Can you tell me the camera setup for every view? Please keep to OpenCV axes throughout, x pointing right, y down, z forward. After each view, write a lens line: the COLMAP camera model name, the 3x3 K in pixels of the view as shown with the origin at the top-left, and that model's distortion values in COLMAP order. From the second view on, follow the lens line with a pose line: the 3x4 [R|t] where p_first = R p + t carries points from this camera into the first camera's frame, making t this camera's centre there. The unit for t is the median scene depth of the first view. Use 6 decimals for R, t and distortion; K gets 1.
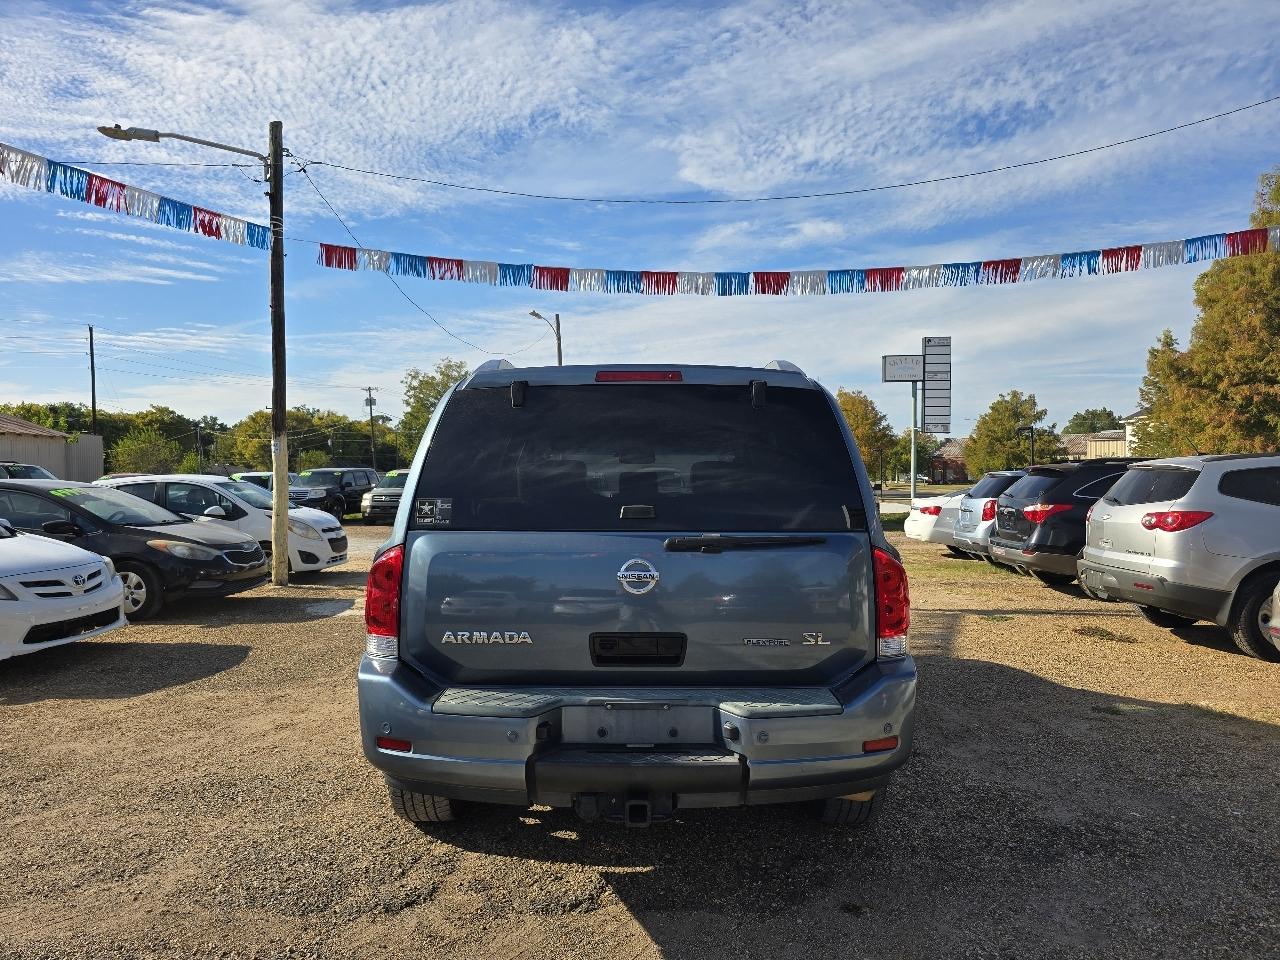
lens RADIAL K [[888.4, 0, 634.3], [0, 888.4, 488.3], [0, 0, 1]] dist [0.035442, -0.033897]
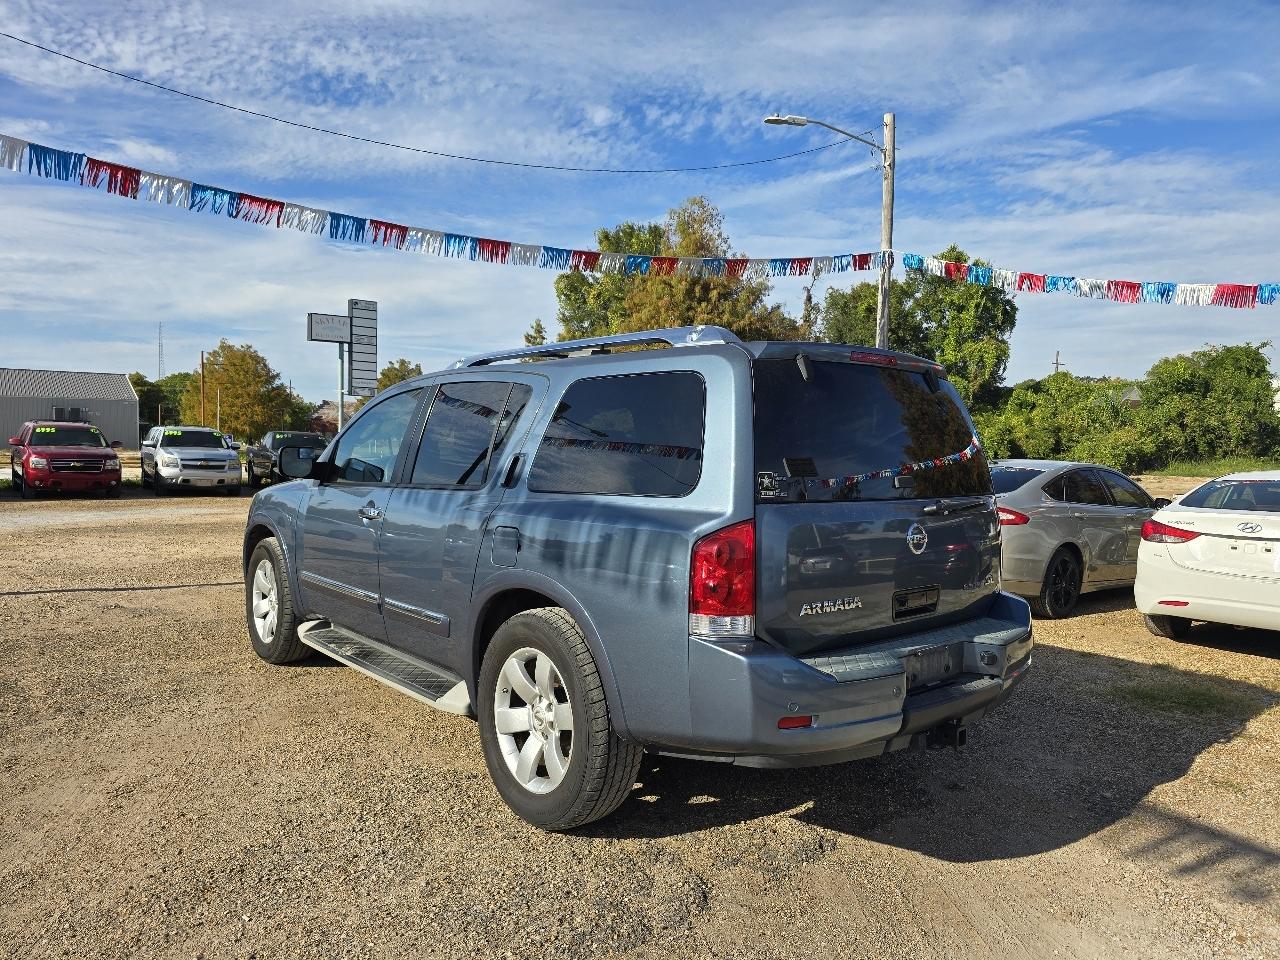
lens RADIAL K [[888.4, 0, 634.3], [0, 888.4, 488.3], [0, 0, 1]] dist [0.035442, -0.033897]
pose [[0.744090, -0.016776, 0.667869, -0.050456], [-0.012103, 0.999182, 0.038582, -0.000286], [-0.667970, -0.036792, 0.743278, 0.019360]]
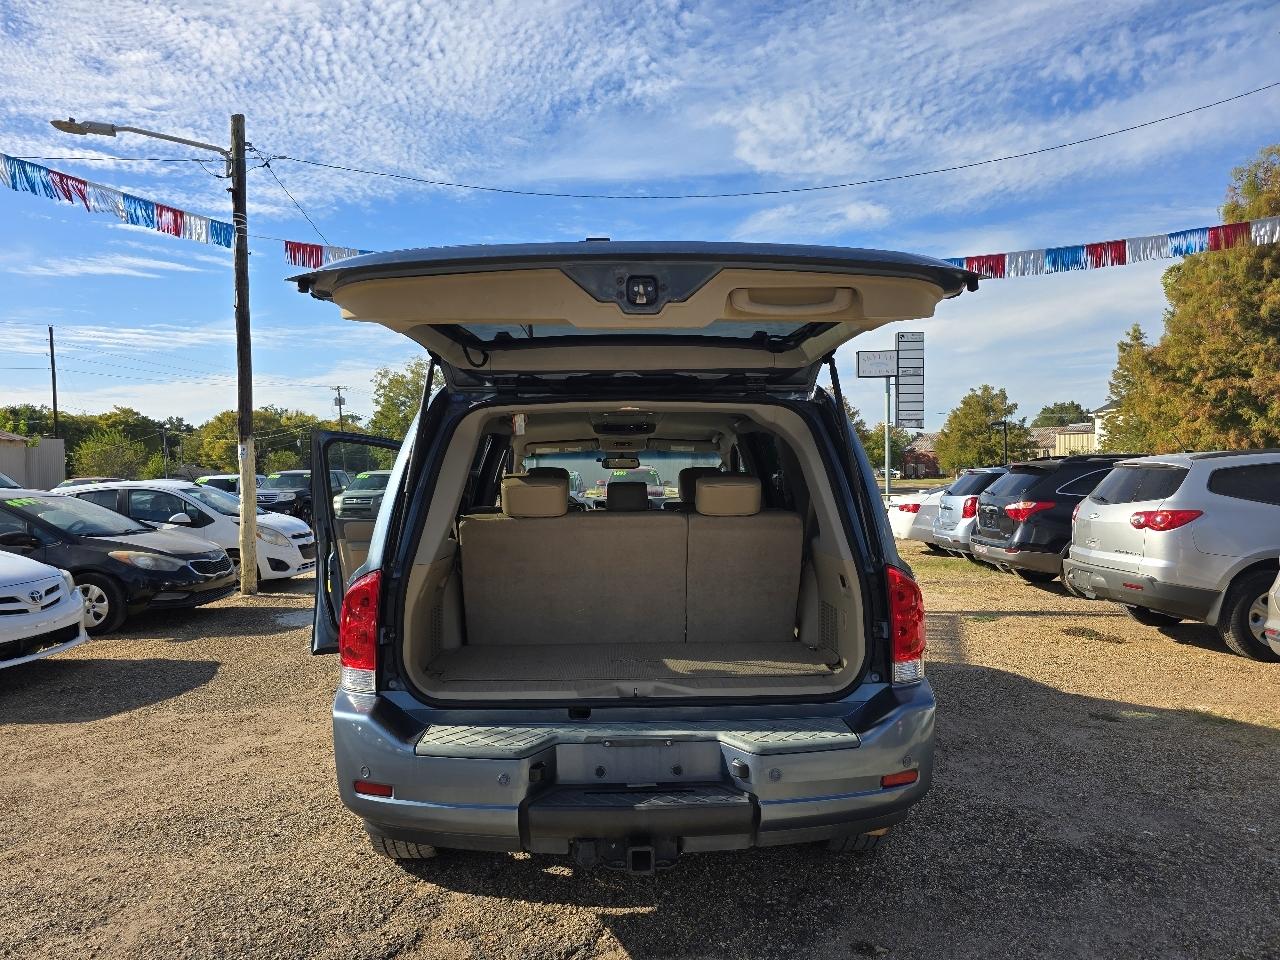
lens RADIAL K [[887.6, 0, 629.0], [0, 887.6, 494.1], [0, 0, 1]] dist [0.030422, -0.029080]
pose [[0.999619, -0.011172, 0.025229, -0.001260], [0.010901, 0.999881, 0.010873, -0.001121], [-0.025347, -0.010594, 0.999623, 0.003847]]
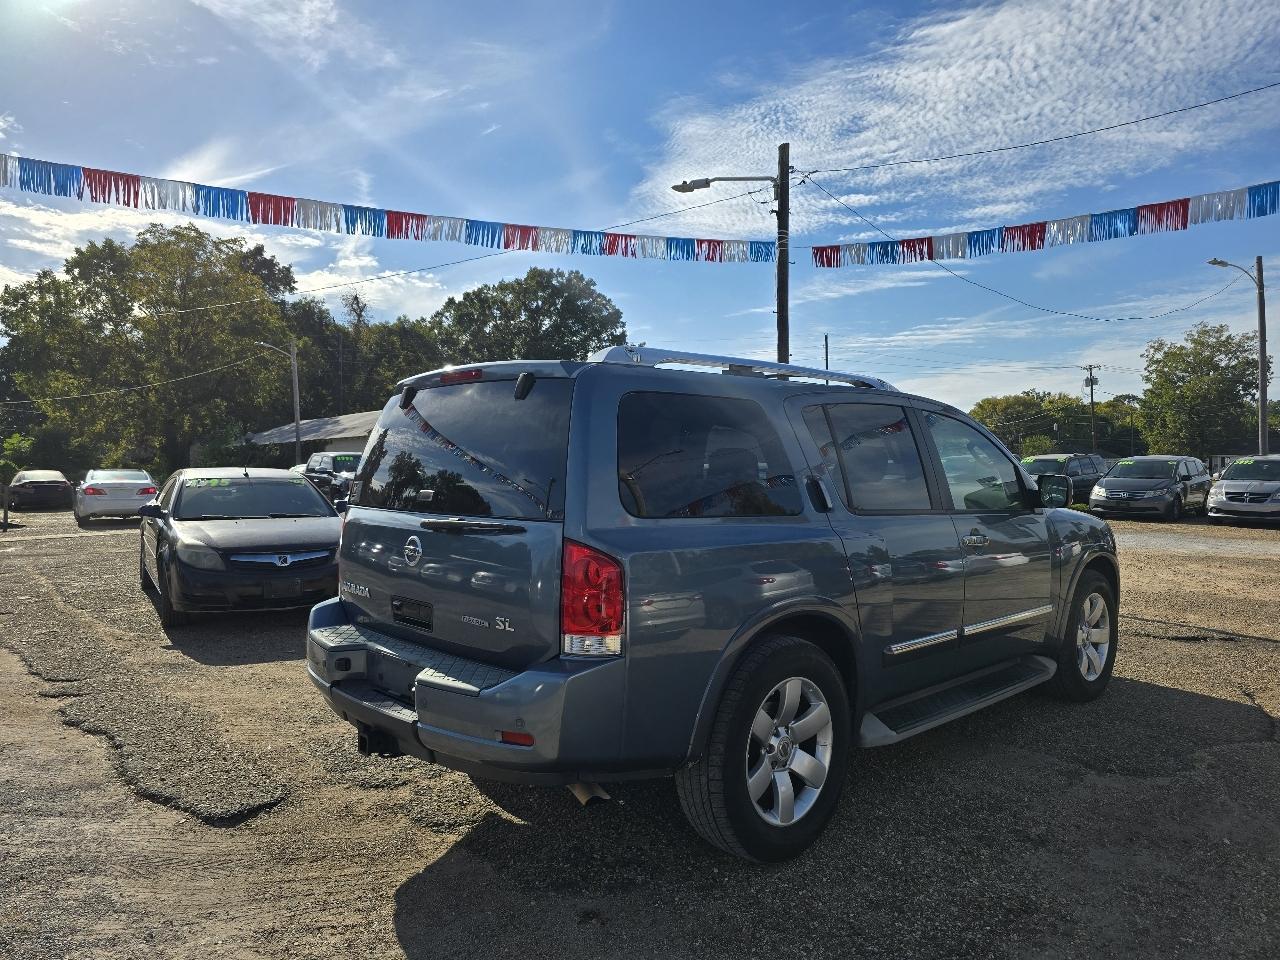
lens RADIAL K [[888.4, 0, 634.3], [0, 888.4, 488.3], [0, 0, 1]] dist [0.035442, -0.033897]
pose [[0.672235, 0.017975, -0.740120, 0.053209], [-0.006516, 0.999810, 0.018363, -0.000421], [0.740309, -0.007522, 0.672224, 0.020831]]
